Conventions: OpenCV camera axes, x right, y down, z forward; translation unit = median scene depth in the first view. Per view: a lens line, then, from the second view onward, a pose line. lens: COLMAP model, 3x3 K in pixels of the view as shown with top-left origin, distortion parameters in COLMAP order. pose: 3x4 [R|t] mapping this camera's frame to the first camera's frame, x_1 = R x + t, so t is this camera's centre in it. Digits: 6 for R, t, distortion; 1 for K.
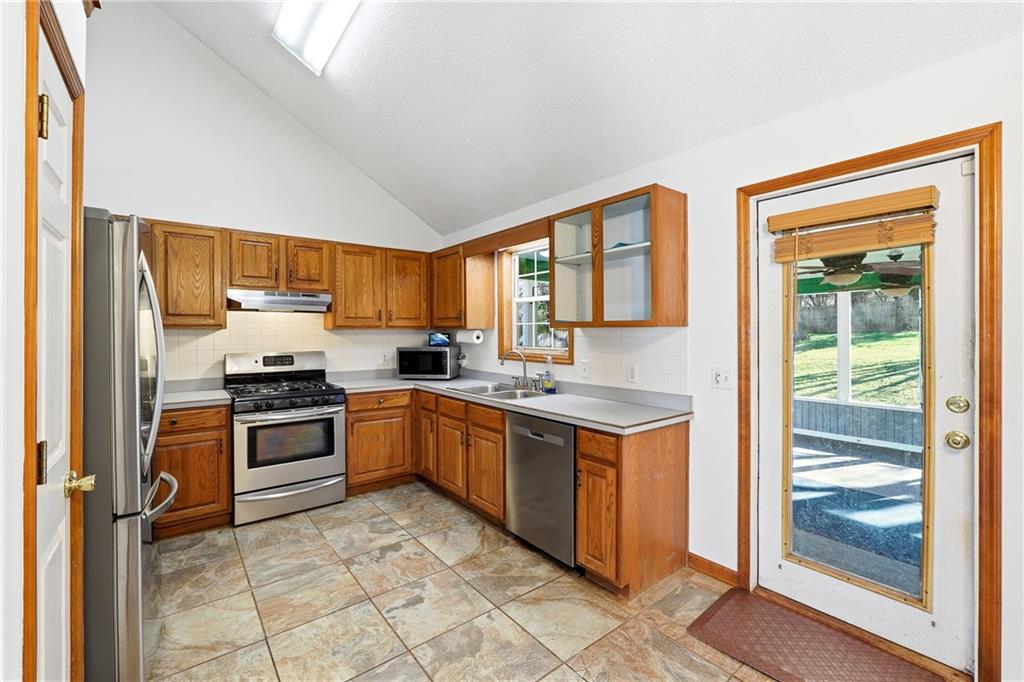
lens RADIAL K [[438.4, 0, 513.7], [0, 438.4, 334.0], [0, 0, 1]] dist [-0.002074, -0.000127]
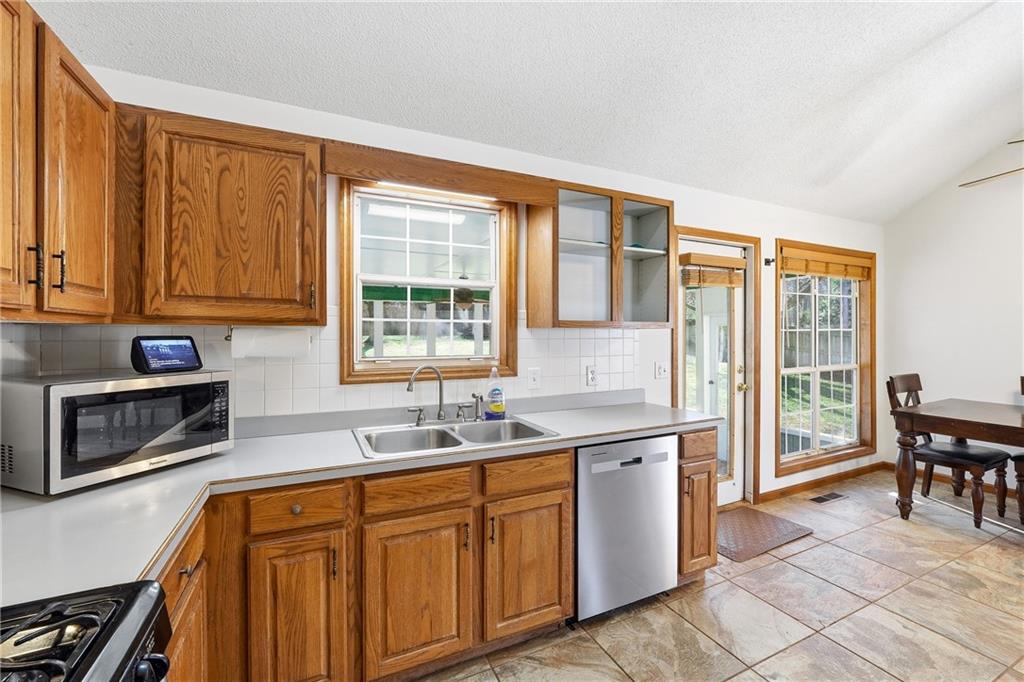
lens RADIAL K [[438.4, 0, 517.0], [0, 438.4, 335.2], [0, 0, 1]] dist [-0.002074, -0.000127]
pose [[0.207824, -0.003108, 0.978161, -0.672592], [0.008951, 0.999959, 0.001276, -0.002108], [-0.978125, 0.008490, 0.207844, 0.907775]]
